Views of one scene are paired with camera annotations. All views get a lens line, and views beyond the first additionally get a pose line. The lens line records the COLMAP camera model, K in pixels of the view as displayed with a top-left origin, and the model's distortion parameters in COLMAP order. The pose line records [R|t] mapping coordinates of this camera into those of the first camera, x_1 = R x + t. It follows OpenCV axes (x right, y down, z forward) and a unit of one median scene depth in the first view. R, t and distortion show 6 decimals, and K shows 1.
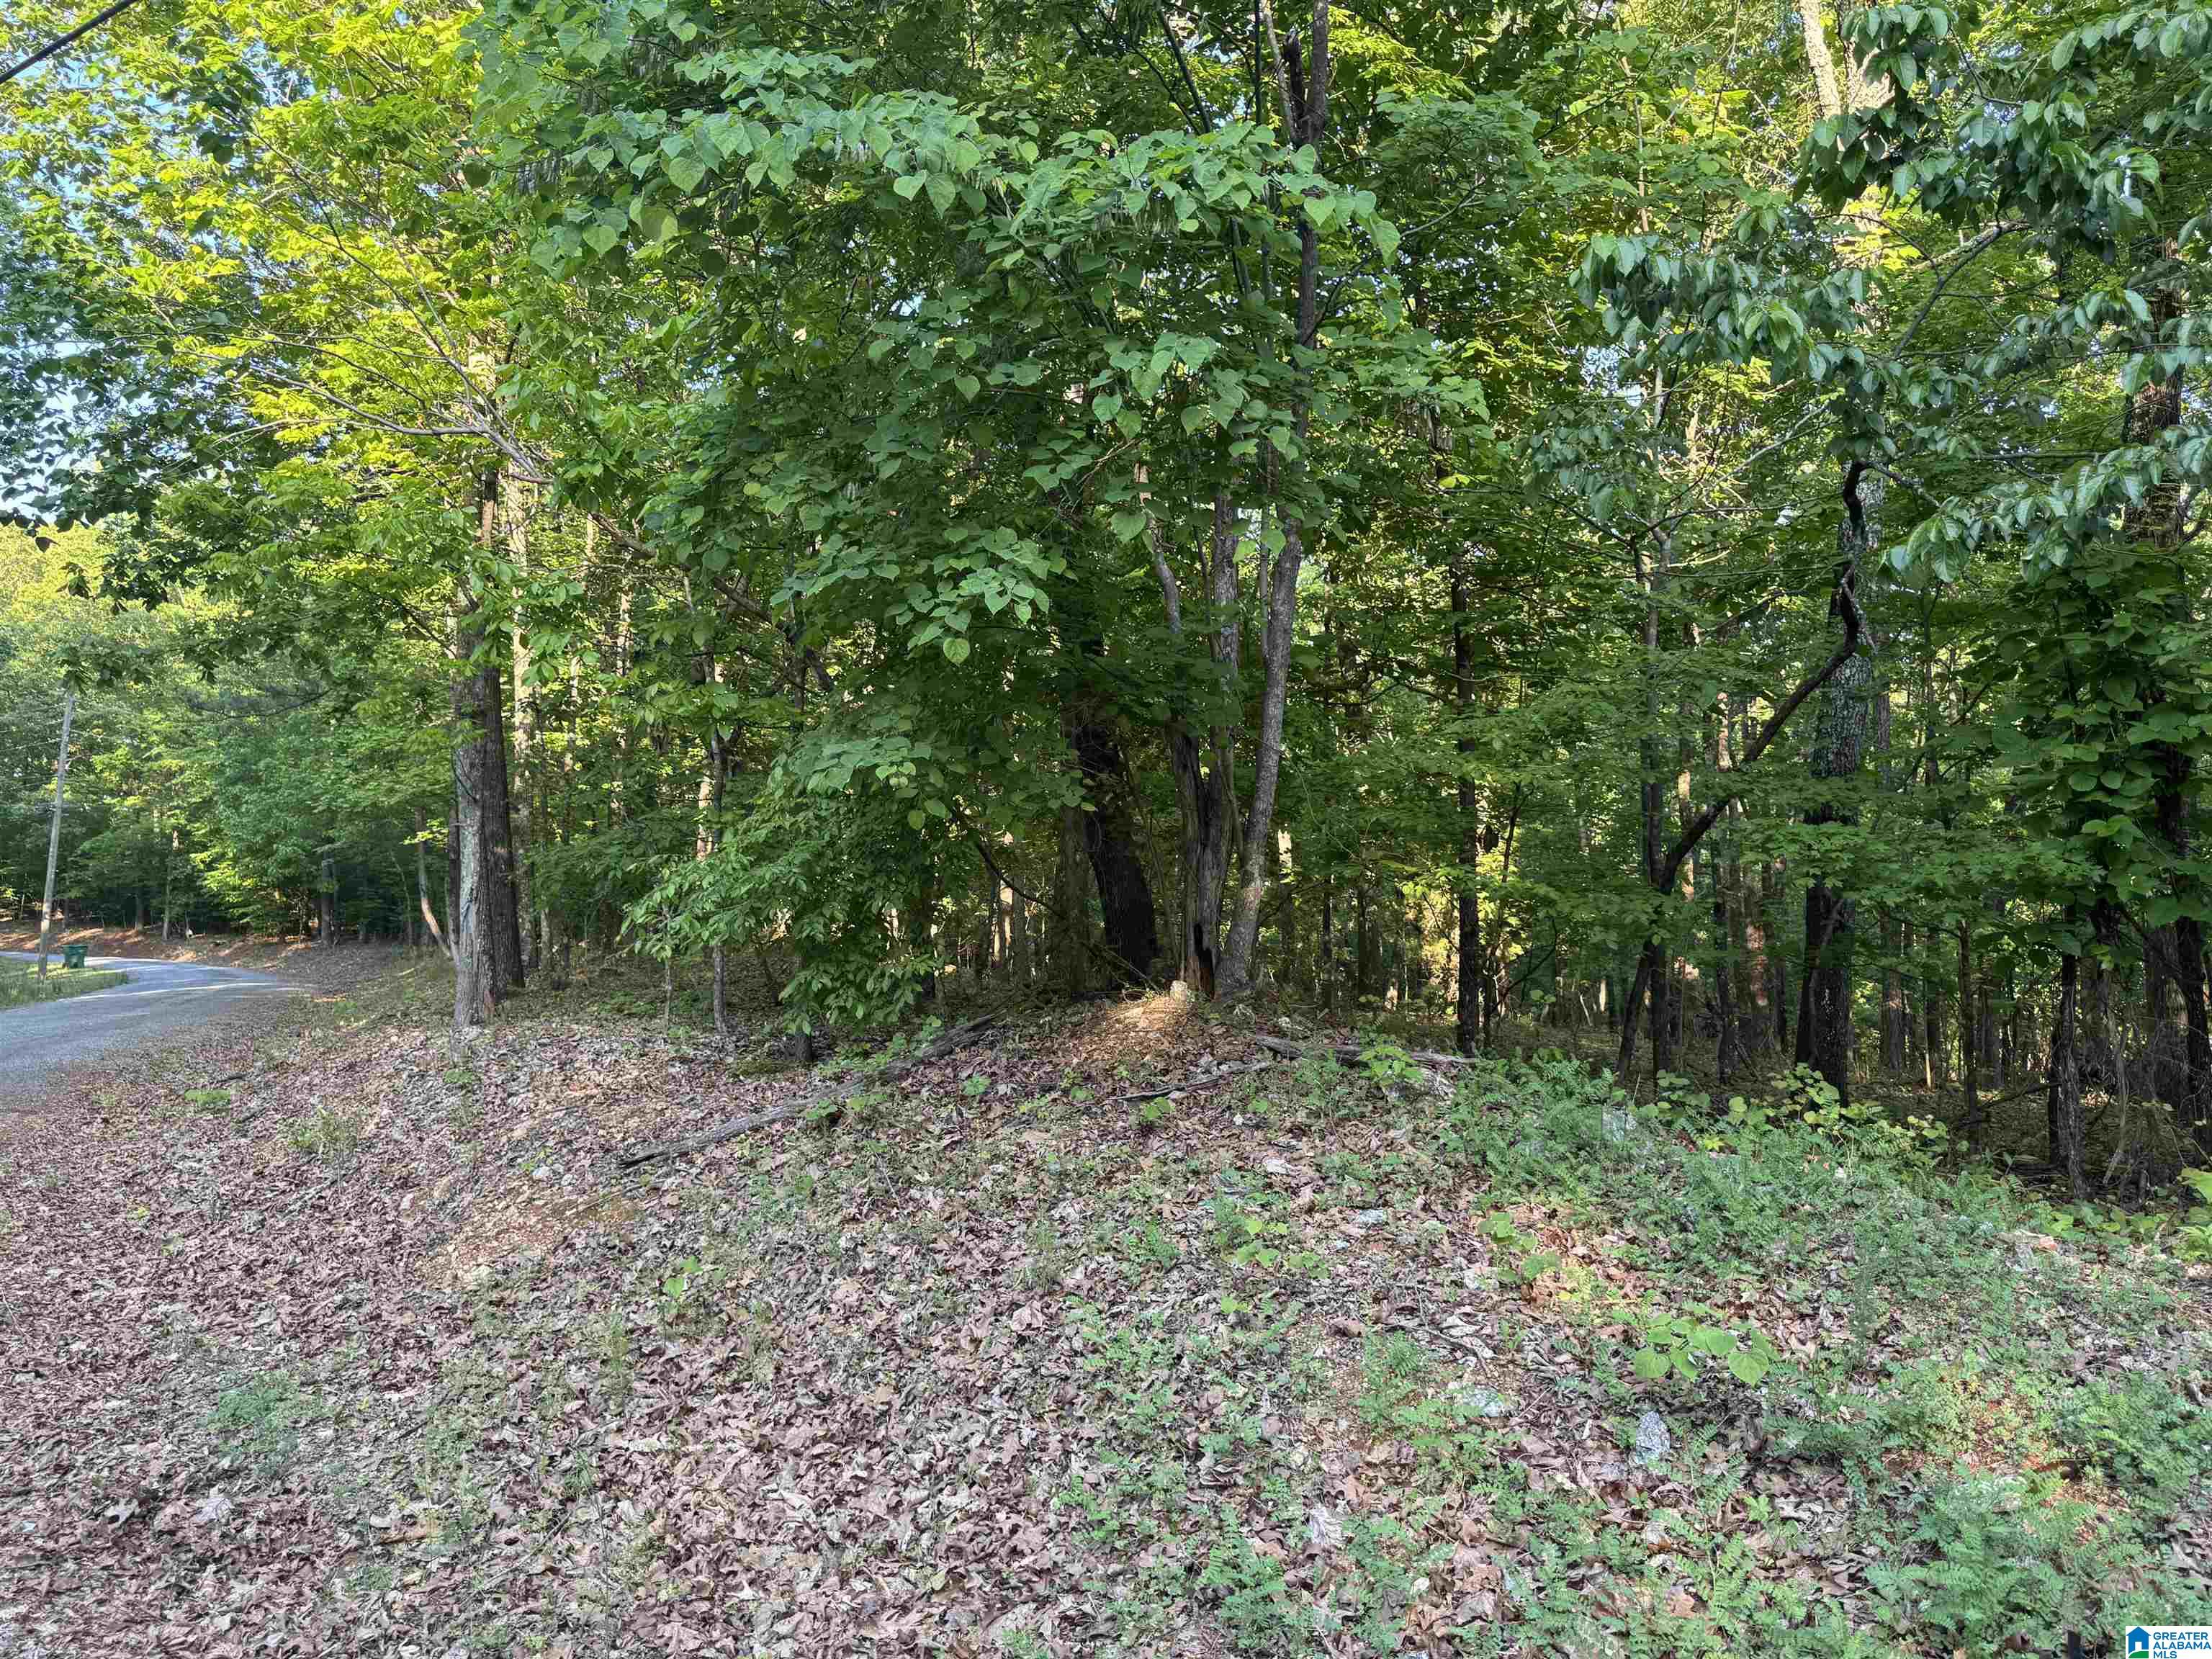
lens RADIAL K [[1553.4, 0, 1077.8], [0, 1553.4, 834.1], [0, 0, 1]] dist [0.047339, -0.054084]
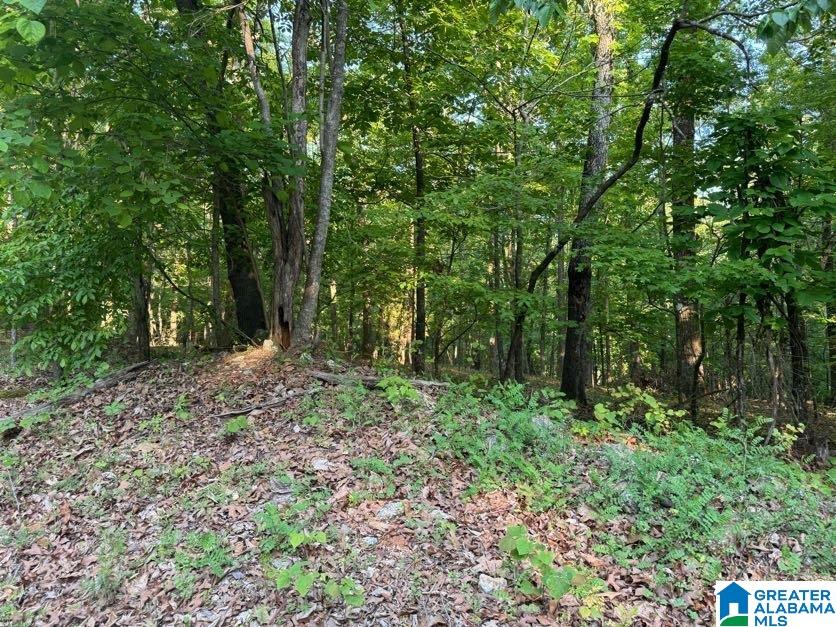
lens RADIAL K [[587.1, 0, 426.3], [0, 587.1, 317.9], [0, 0, 1]] dist [0.047339, -0.054084]
pose [[0.958597, 0.010839, 0.284560, 0.068550], [-0.022634, 0.999014, 0.038192, 0.061588], [-0.283866, -0.043052, 0.957897, 0.489106]]
